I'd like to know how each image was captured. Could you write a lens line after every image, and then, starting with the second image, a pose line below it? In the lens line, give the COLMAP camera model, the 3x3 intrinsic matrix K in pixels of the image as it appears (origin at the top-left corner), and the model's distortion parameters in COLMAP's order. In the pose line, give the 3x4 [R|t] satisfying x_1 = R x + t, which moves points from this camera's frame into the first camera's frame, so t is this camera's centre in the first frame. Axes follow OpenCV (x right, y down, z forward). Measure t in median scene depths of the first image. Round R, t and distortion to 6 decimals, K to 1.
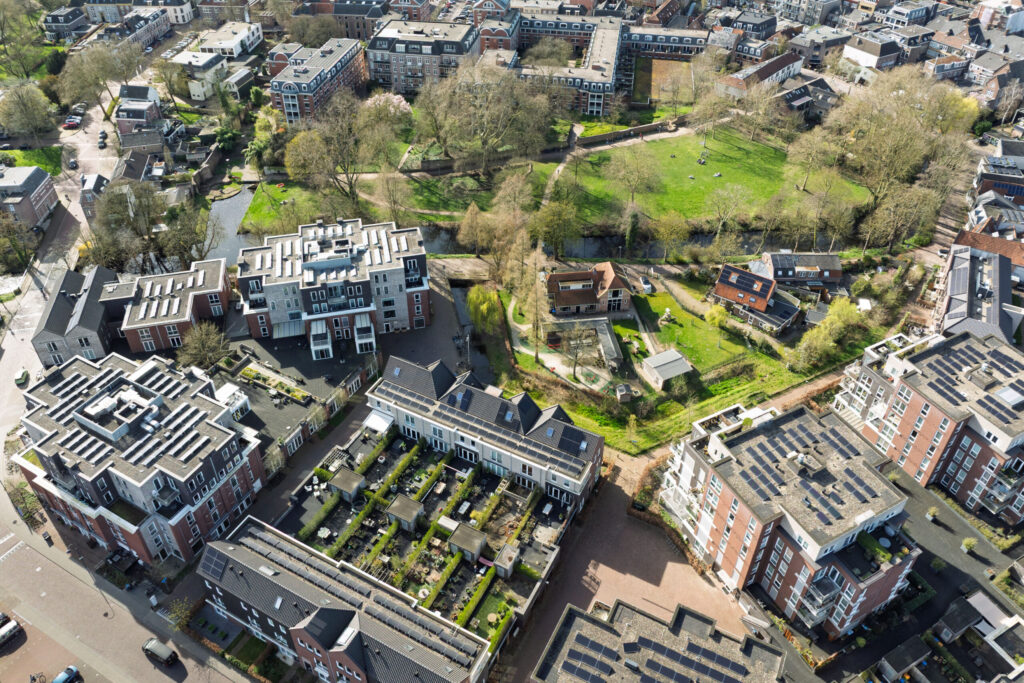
lens RADIAL K [[679.5, 0, 512.0], [0, 679.5, 341.5], [0, 0, 1]] dist [-0.024354, 0.003894]
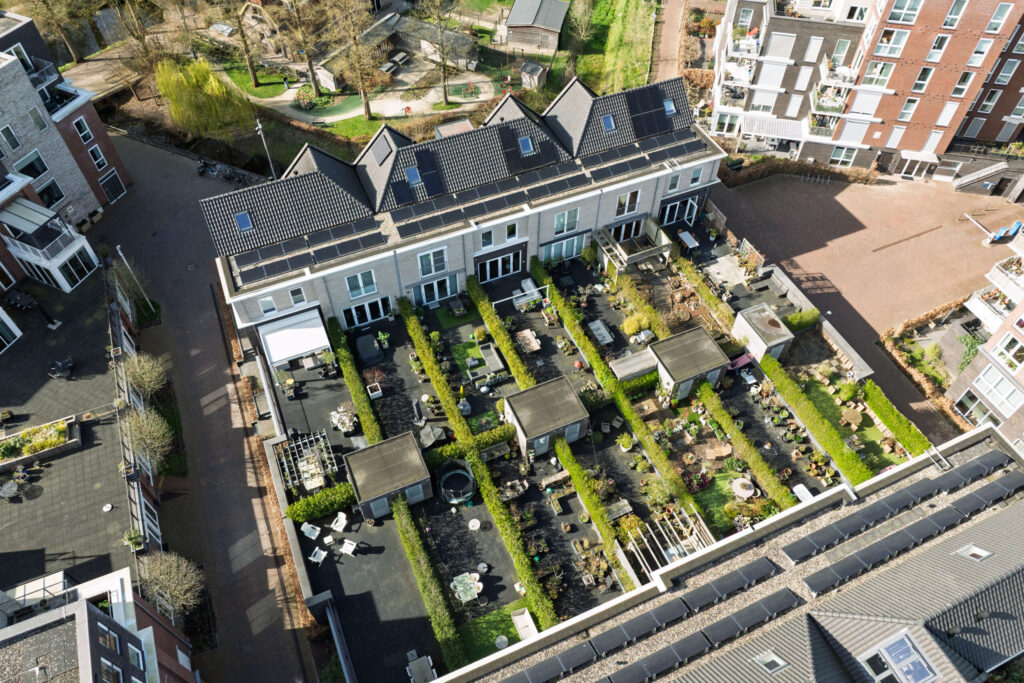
lens RADIAL K [[679.5, 0, 512.0], [0, 679.5, 341.5], [0, 0, 1]] dist [-0.024354, 0.003894]
pose [[0.627584, -0.624919, 0.464343, -0.331528], [0.509930, 0.780626, 0.361379, 0.038528], [-0.588310, 0.009987, 0.808573, 0.618791]]
